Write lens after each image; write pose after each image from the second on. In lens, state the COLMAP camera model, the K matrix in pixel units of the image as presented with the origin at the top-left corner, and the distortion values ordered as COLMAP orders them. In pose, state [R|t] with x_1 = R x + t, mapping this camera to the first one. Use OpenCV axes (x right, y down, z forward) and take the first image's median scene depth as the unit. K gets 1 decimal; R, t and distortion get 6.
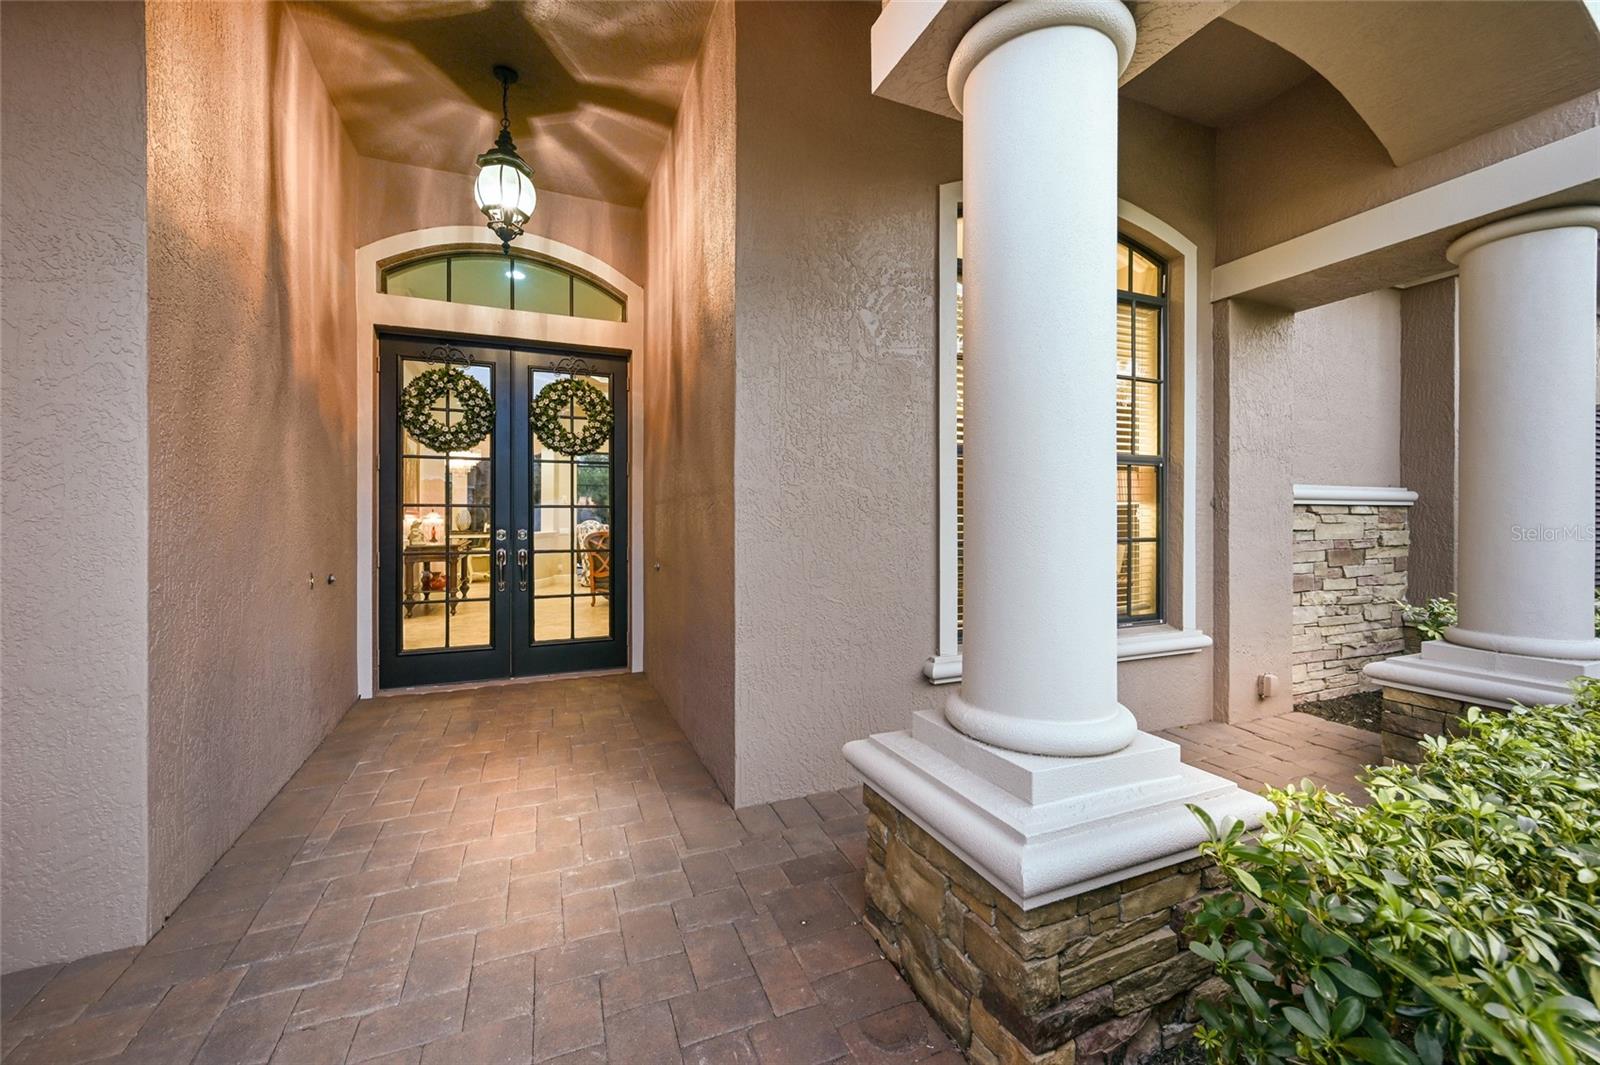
lens RADIAL K [[651.9, 0, 801.3], [0, 651.9, 515.8], [0, 0, 1]] dist [0.000696, 0.000074]
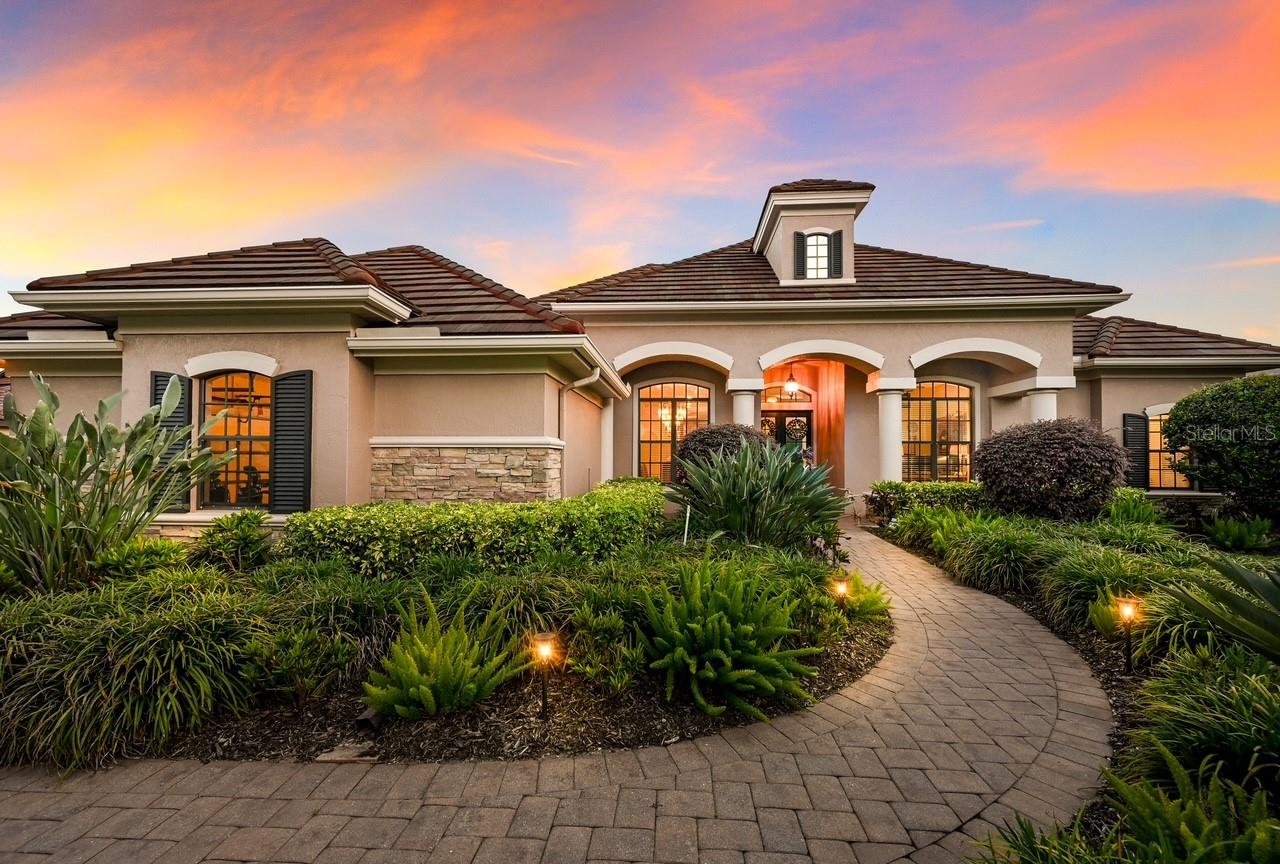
lens RADIAL K [[530.5, 0, 640.0], [0, 530.5, 432.0], [0, 0, 1]] dist [0.001972, 0.000166]
pose [[0.891606, -0.014409, -0.452583, 0.249144], [-0.004413, 0.999170, -0.040503, -0.017226], [0.452790, 0.038110, 0.890802, -2.423415]]
